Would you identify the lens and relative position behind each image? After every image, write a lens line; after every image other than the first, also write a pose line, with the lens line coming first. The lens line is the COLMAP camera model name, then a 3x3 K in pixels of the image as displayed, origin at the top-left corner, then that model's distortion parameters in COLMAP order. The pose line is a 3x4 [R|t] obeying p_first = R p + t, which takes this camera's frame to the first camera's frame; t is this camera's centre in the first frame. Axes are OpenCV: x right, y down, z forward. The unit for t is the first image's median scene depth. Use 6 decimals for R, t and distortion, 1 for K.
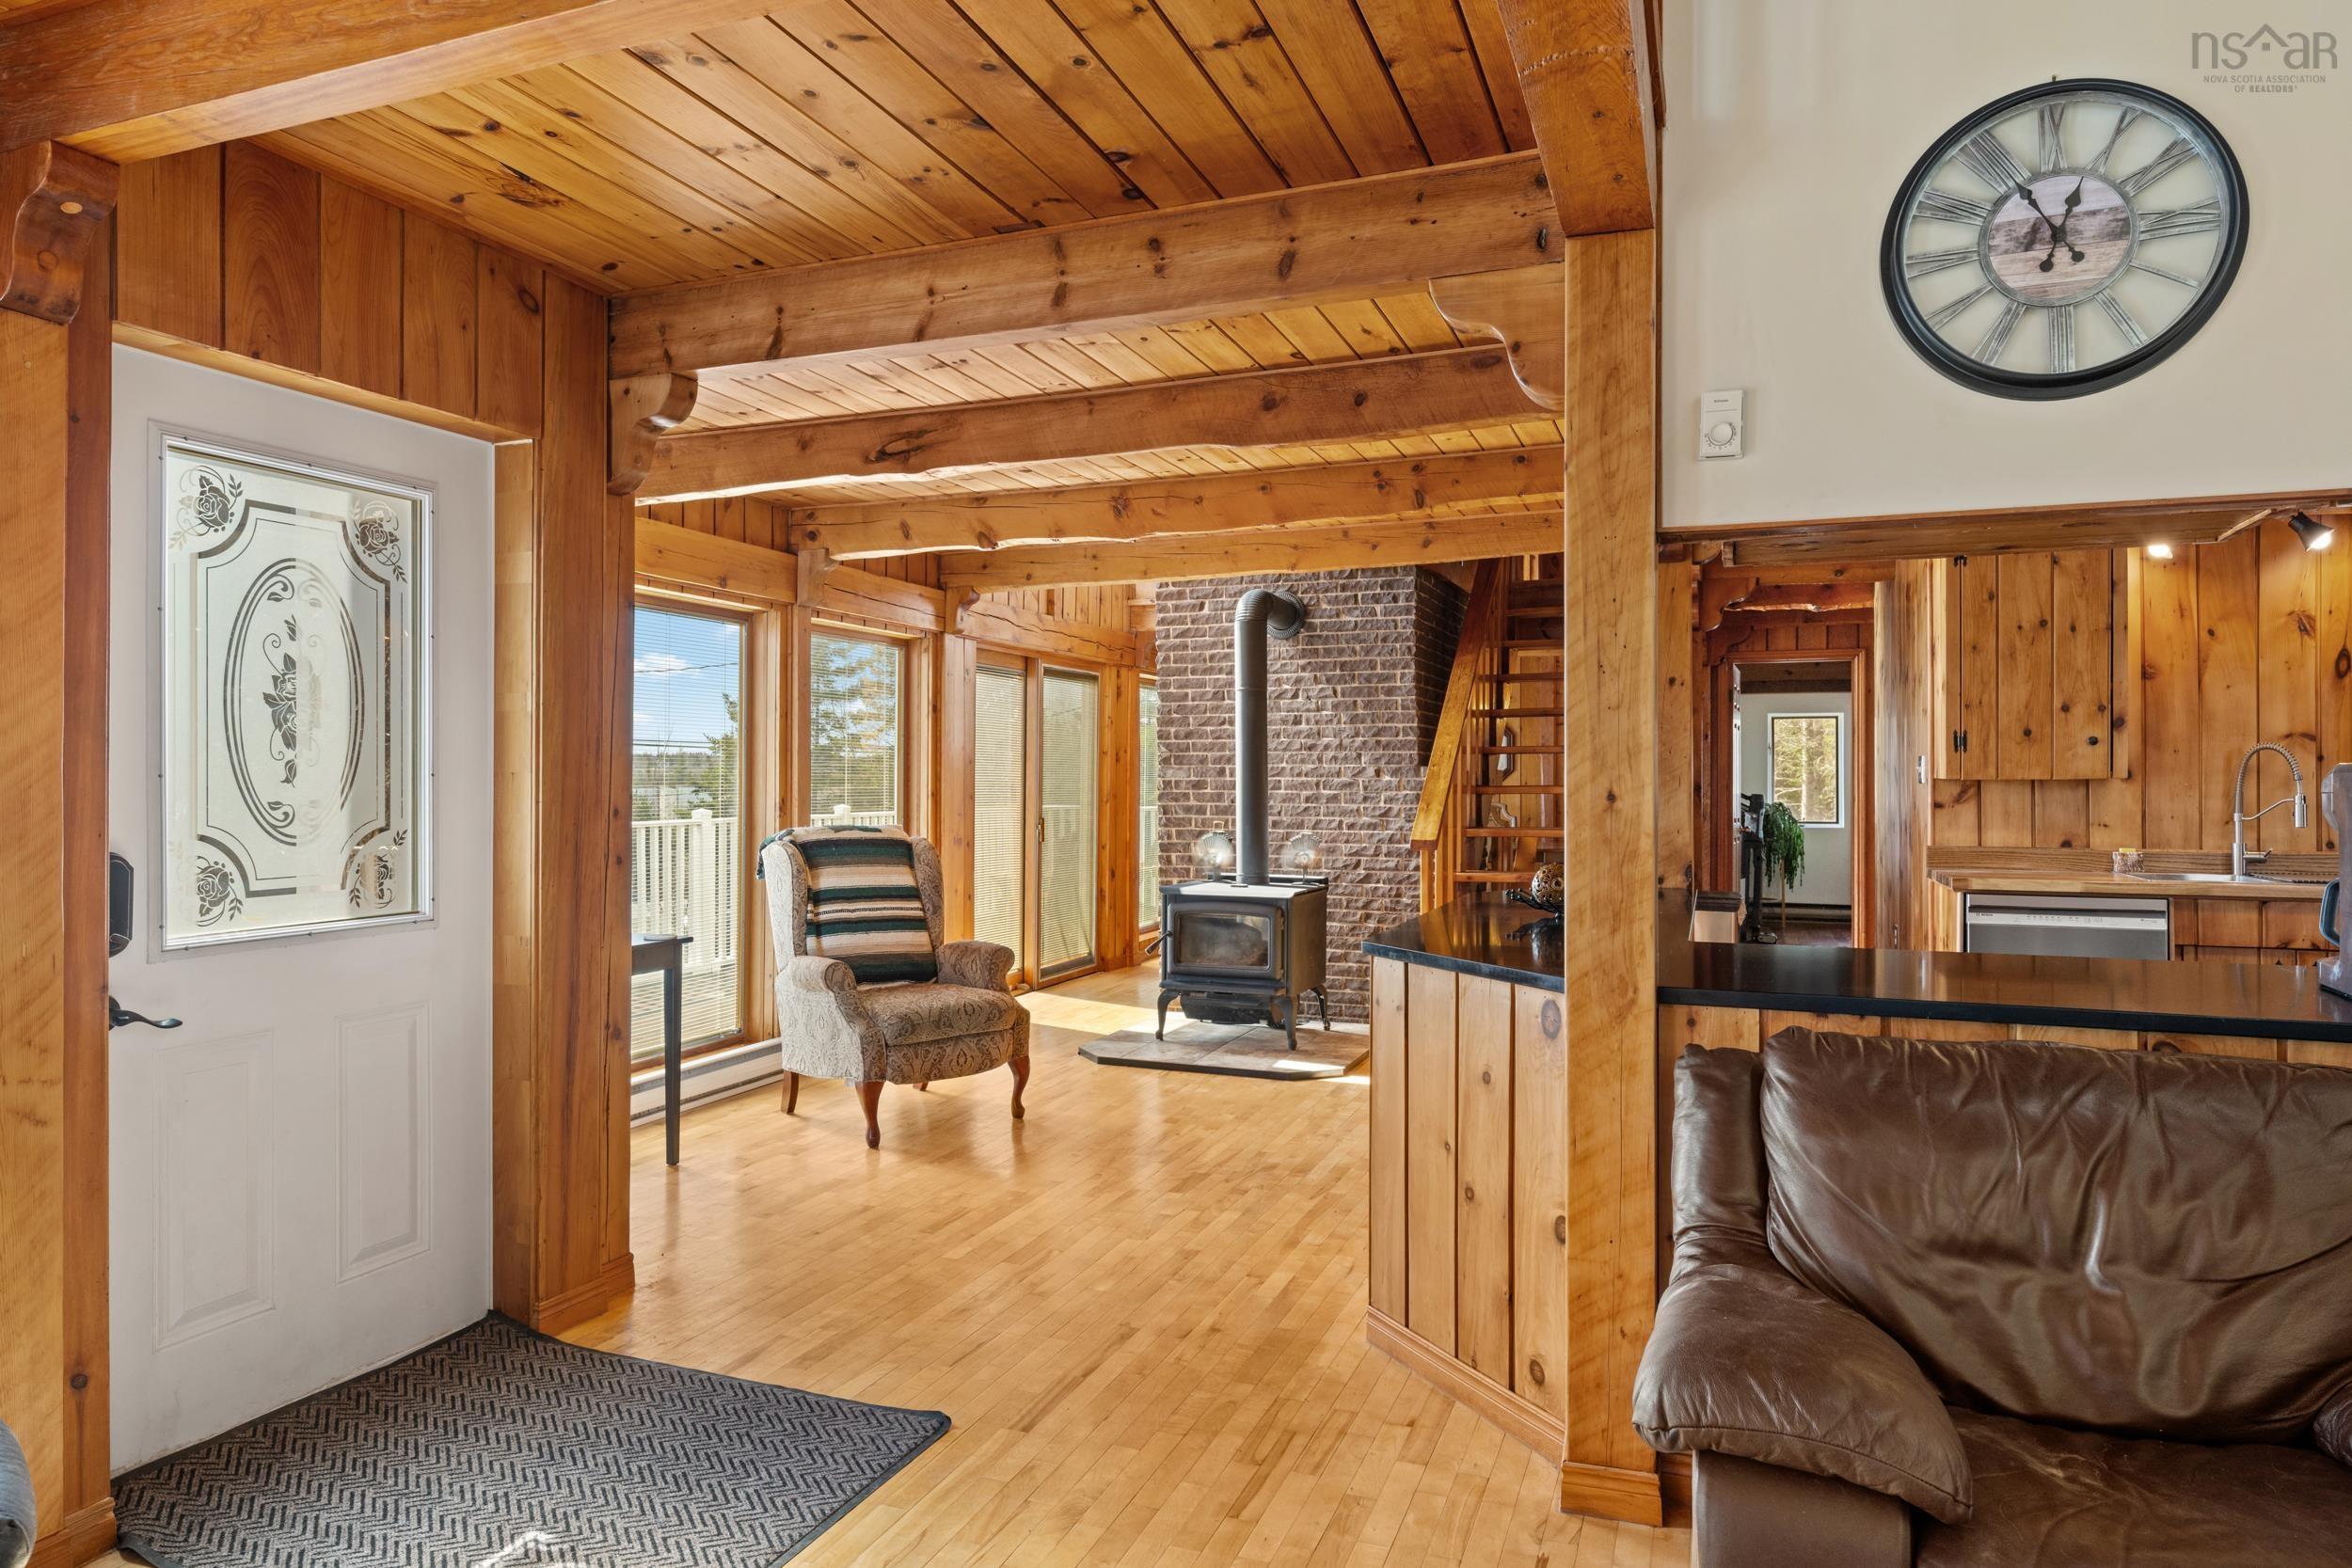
lens RADIAL K [[1416.8, 0, 1177.9], [0, 1416.8, 772.6], [0, 0, 1]] dist [0.000837, 0.000303]
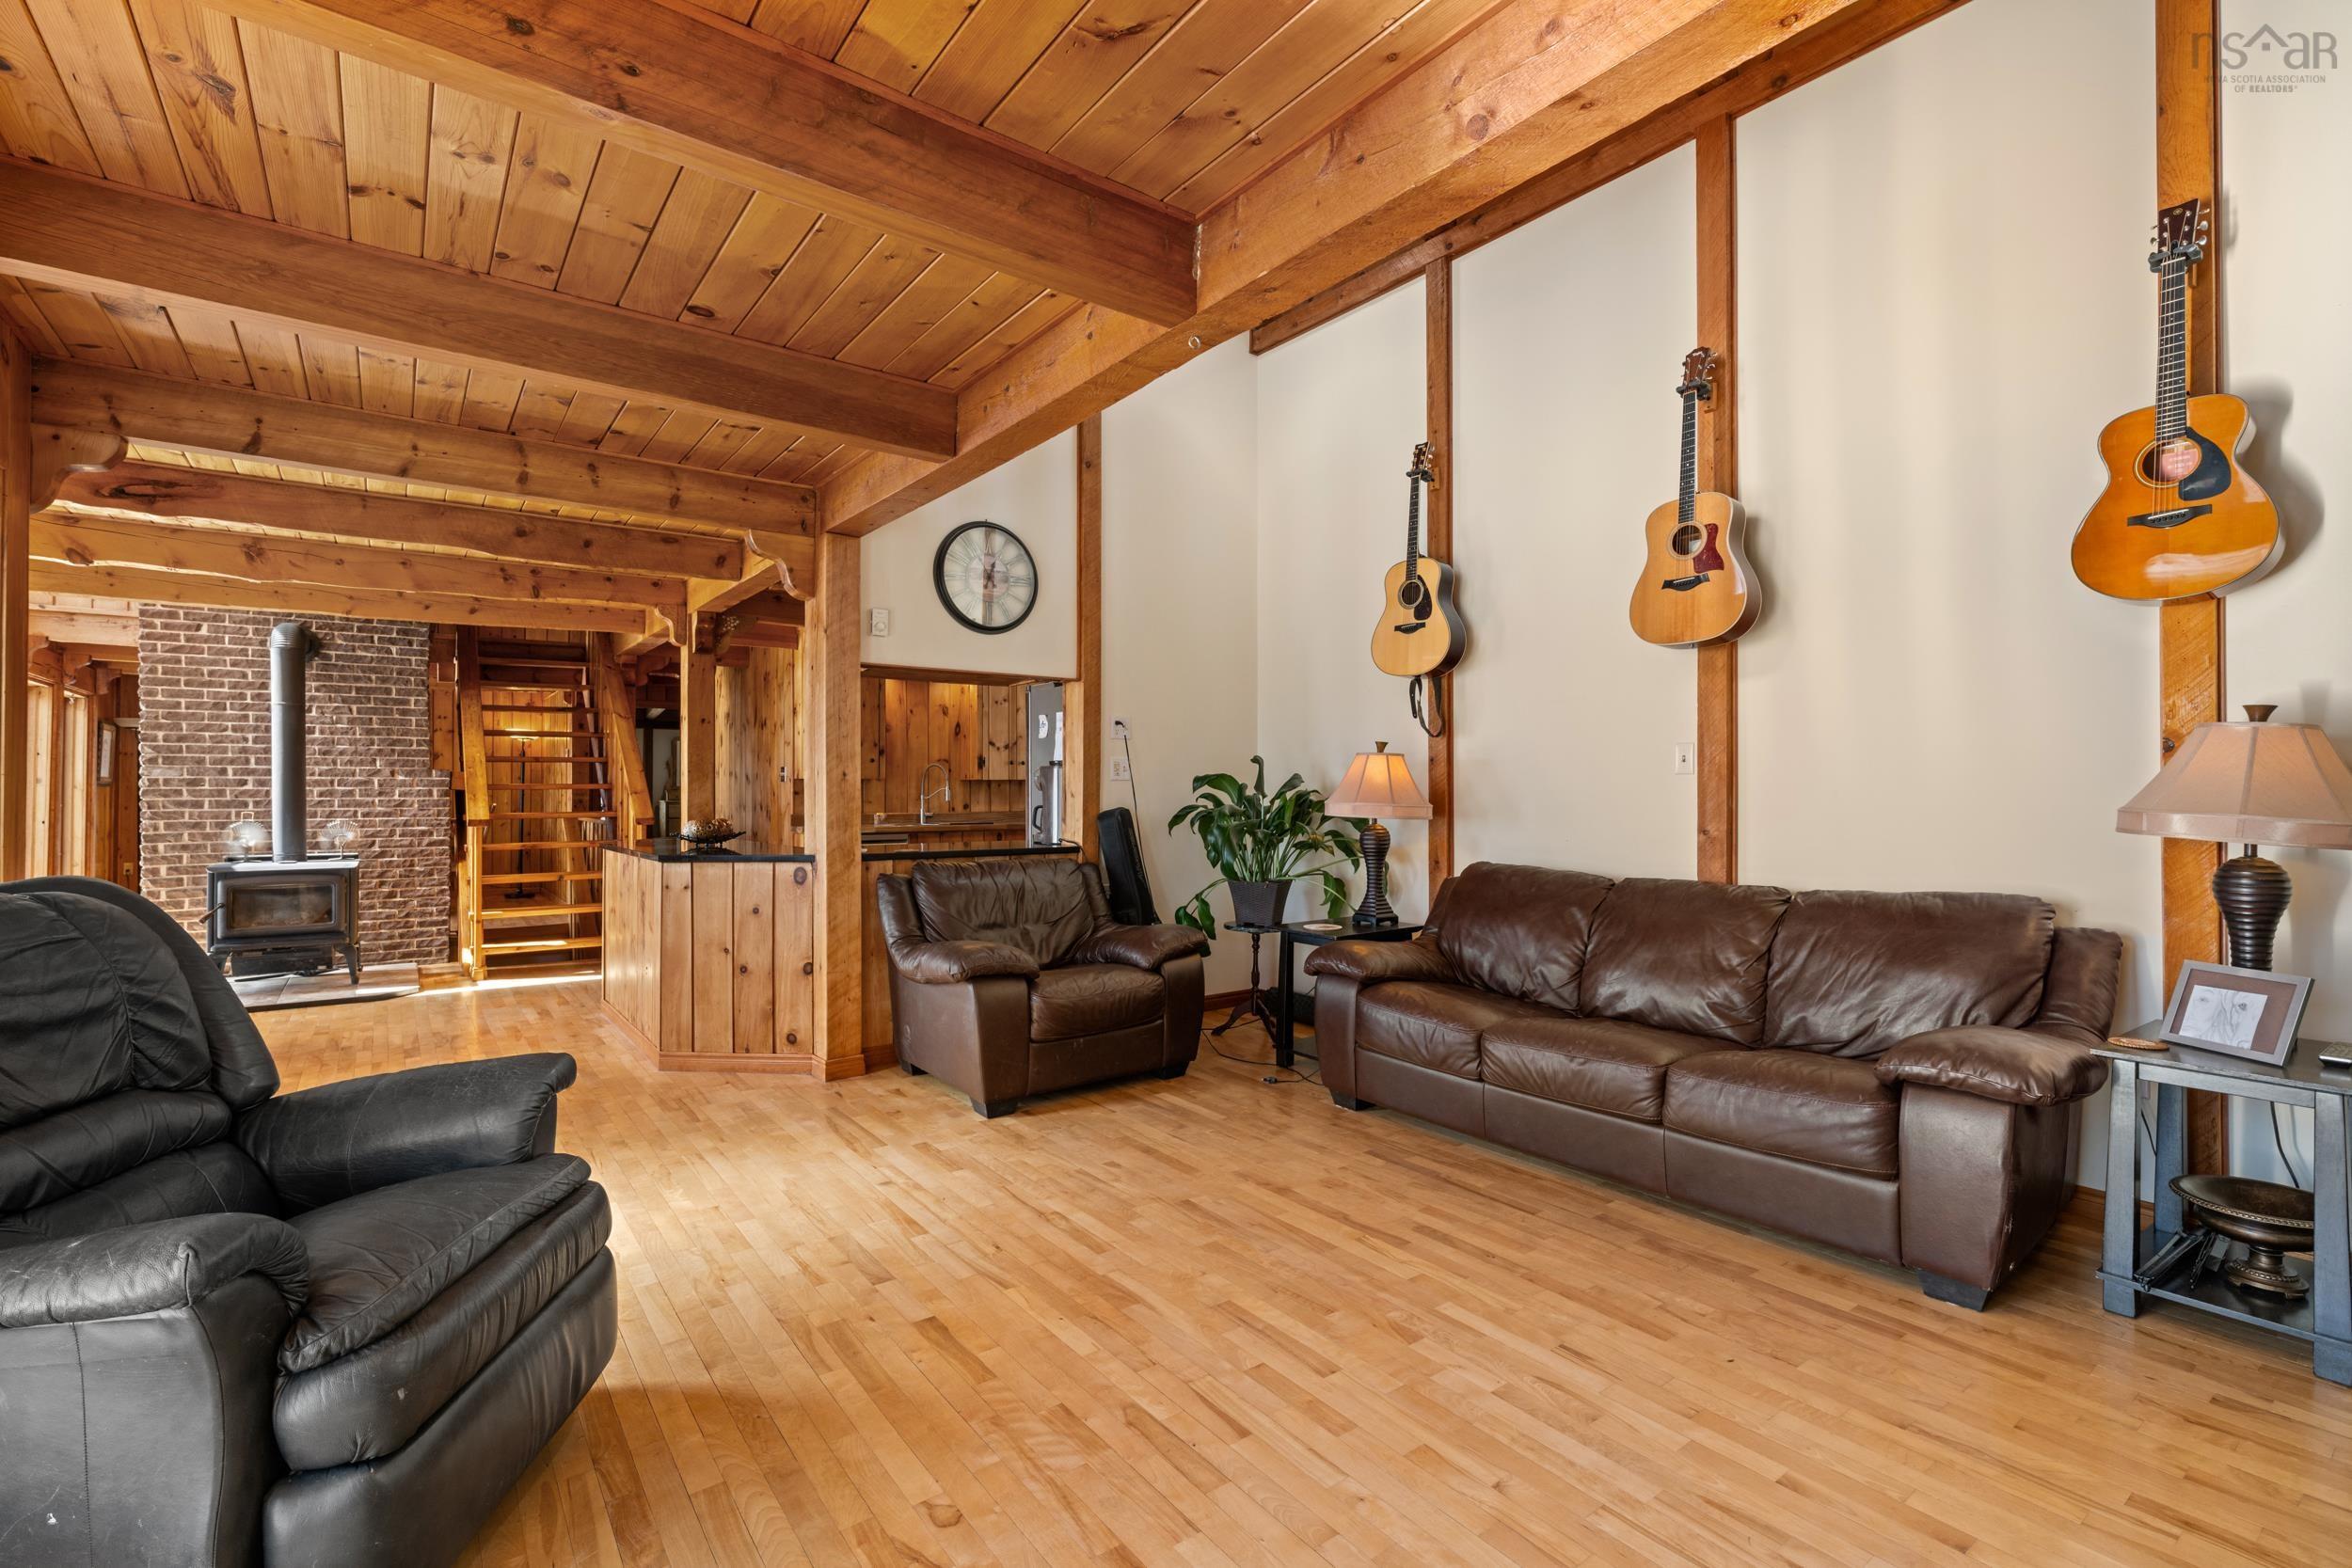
lens RADIAL K [[1053.6, 0, 1176.0], [0, 1053.6, 784.0], [0, 0, 1]] dist [0.000908, 0.000021]
pose [[0.527469, 0.005778, 0.849555, -0.423953], [-0.001394, 0.999981, -0.005936, 0.020448], [-0.849573, 0.001947, 0.527467, -0.187937]]
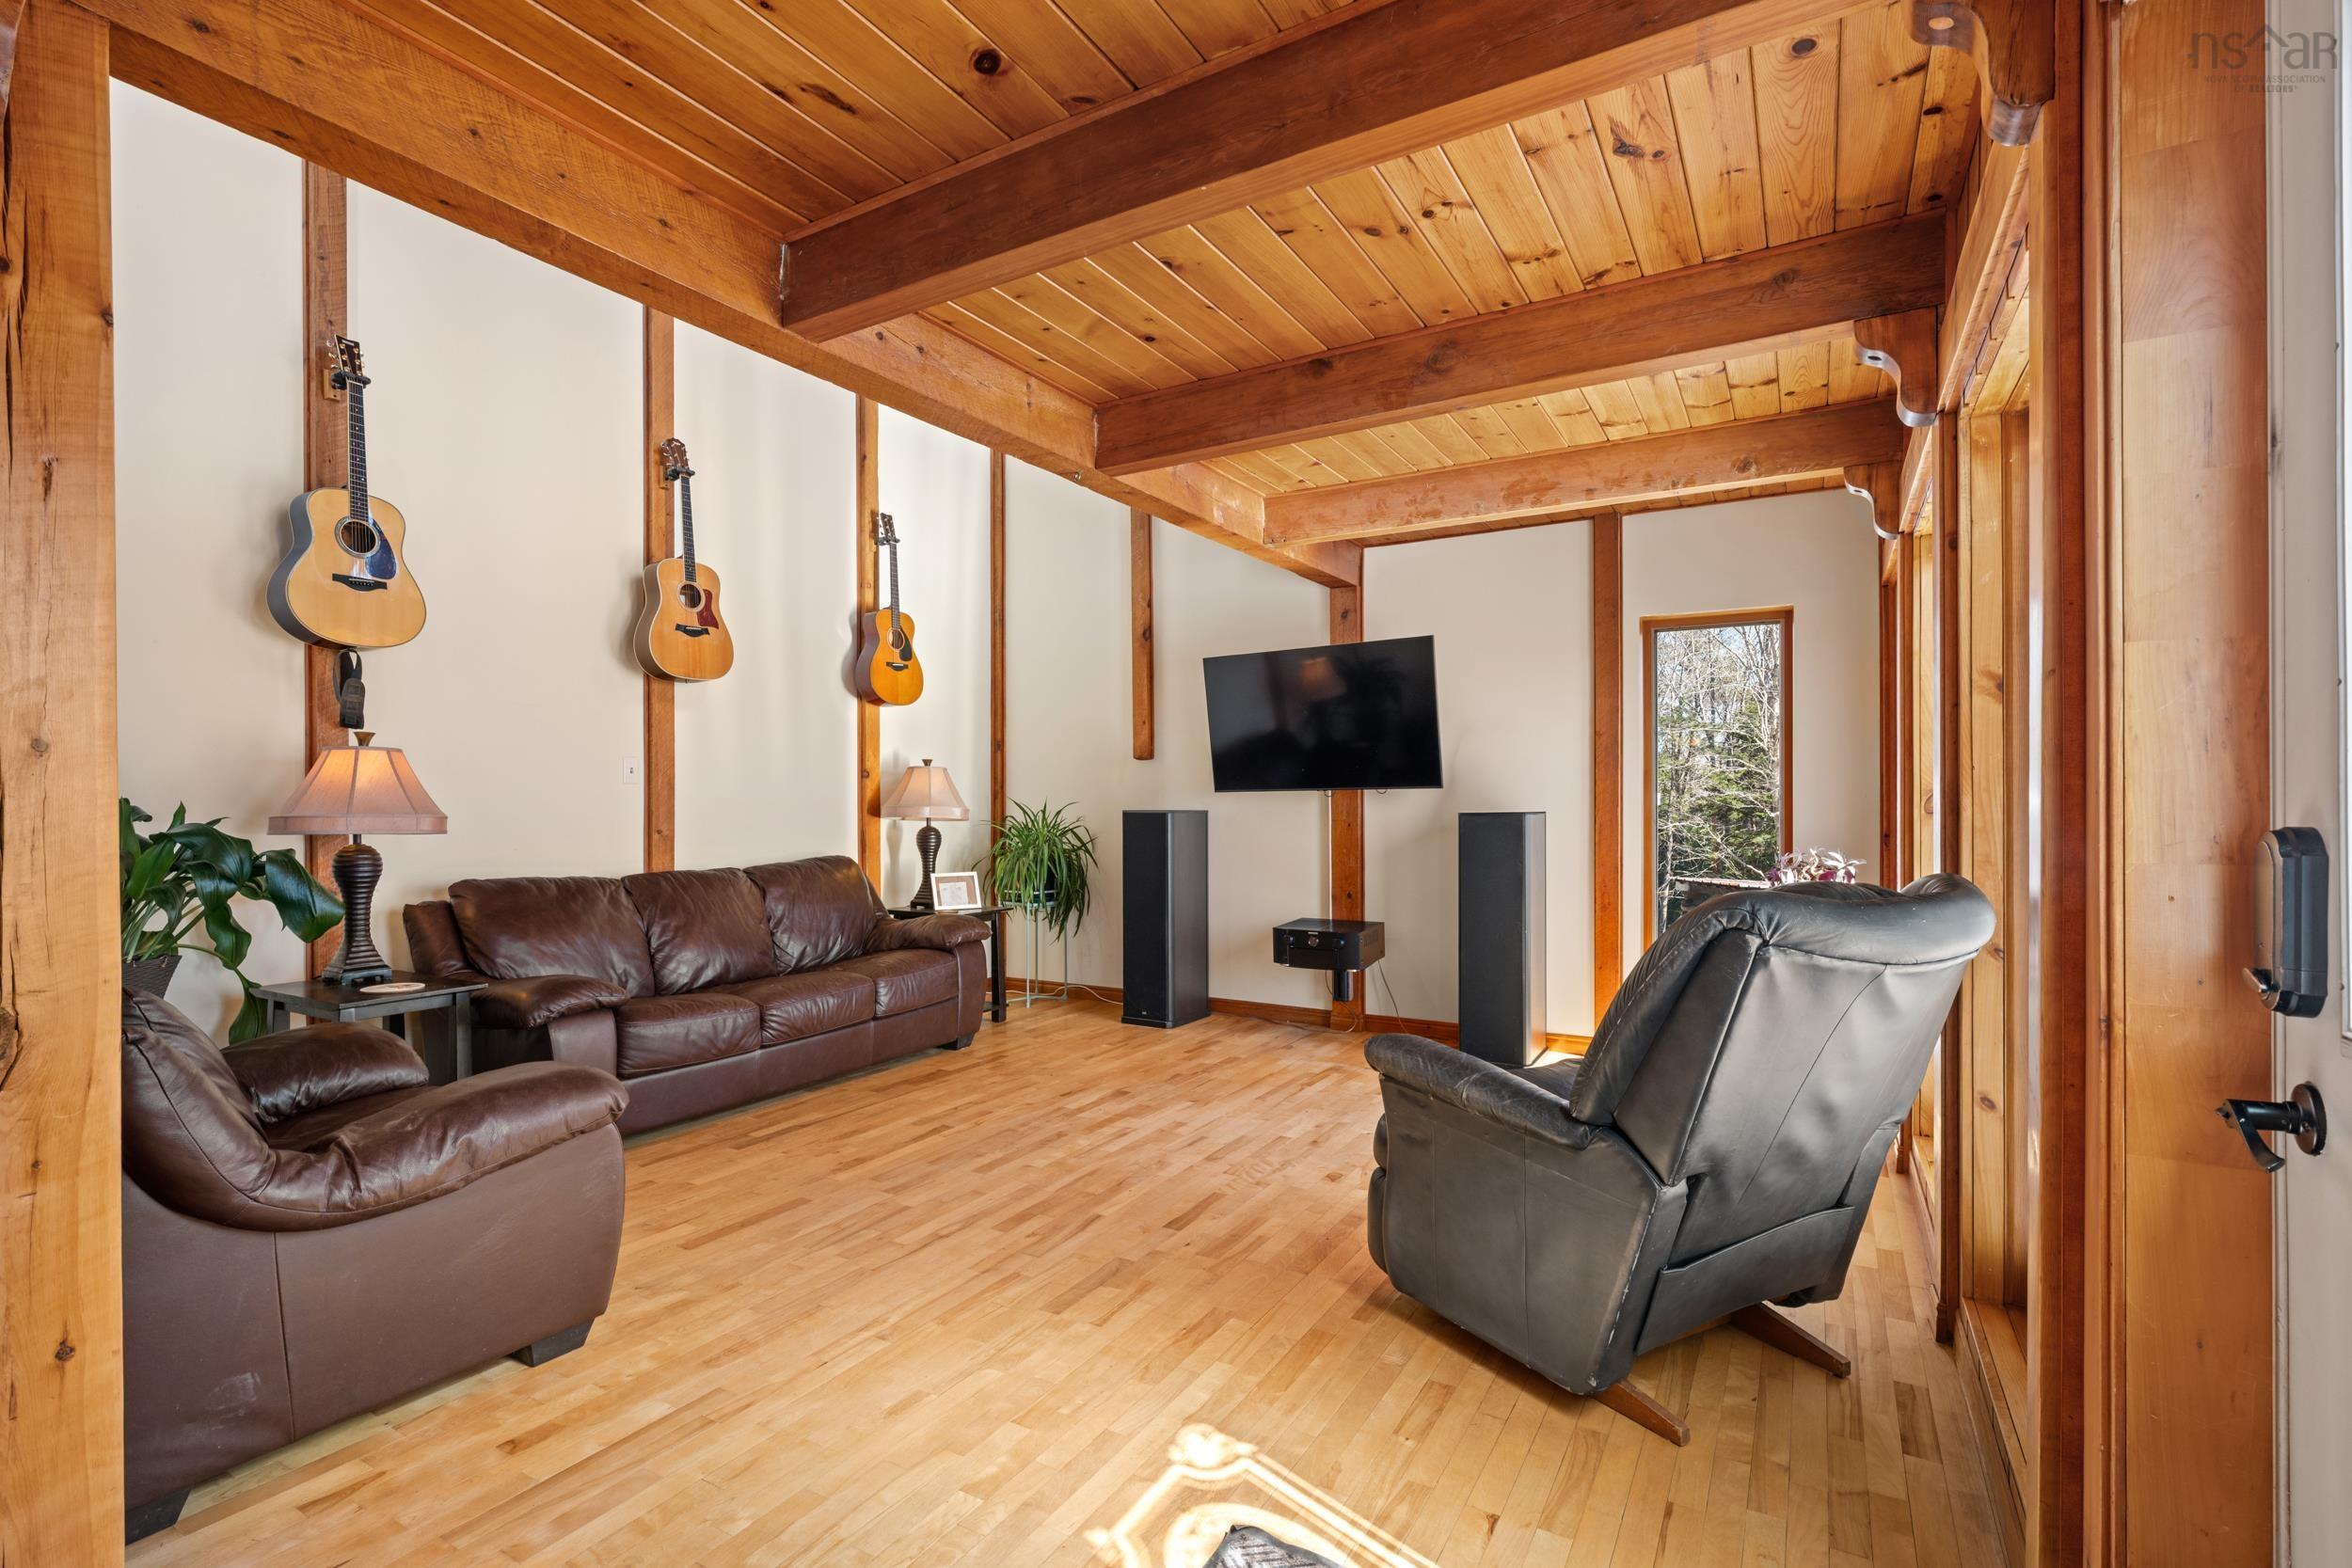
lens RADIAL K [[1085.3, 0, 1174.6], [0, 1085.3, 791.4], [0, 0, 1]] dist [0.000427, -0.000009]
pose [[-0.986898, 0.001823, 0.161334, -0.189344], [0.001424, 0.999996, -0.002585, 0.018170], [-0.161338, -0.002322, -0.986896, 0.714441]]
